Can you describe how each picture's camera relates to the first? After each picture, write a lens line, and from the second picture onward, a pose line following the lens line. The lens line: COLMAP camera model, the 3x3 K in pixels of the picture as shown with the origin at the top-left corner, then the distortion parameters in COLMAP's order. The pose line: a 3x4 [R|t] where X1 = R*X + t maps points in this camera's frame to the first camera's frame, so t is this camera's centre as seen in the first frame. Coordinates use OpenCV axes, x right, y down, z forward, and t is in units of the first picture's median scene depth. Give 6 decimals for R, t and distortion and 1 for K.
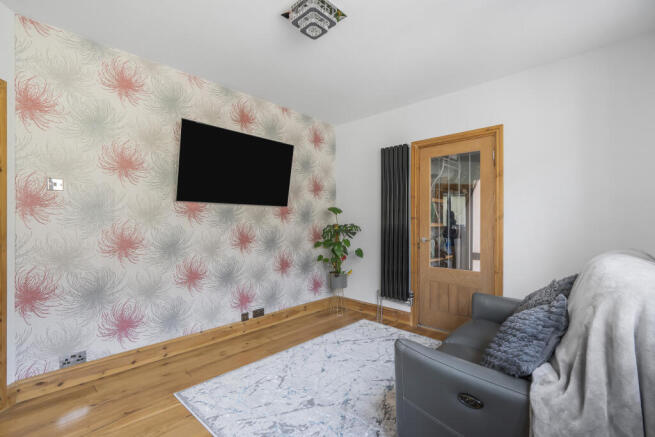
lens RADIAL K [[297.2, 0, 329.3], [0, 297.2, 221.8], [0, 0, 1]] dist [-0.002166, -0.000424]
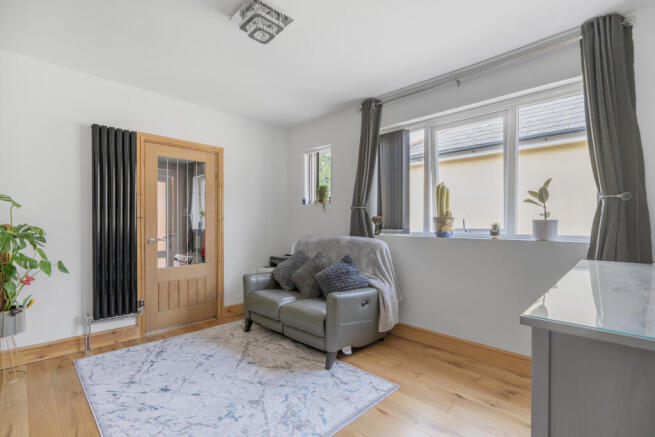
lens RADIAL K [[297.2, 0, 329.3], [0, 297.2, 221.8], [0, 0, 1]] dist [-0.002166, -0.000424]
pose [[0.022126, 0.006293, 0.999735, -0.636135], [-0.007129, 0.999956, -0.006137, 0.002415], [-0.999730, -0.006991, 0.022170, 0.437067]]
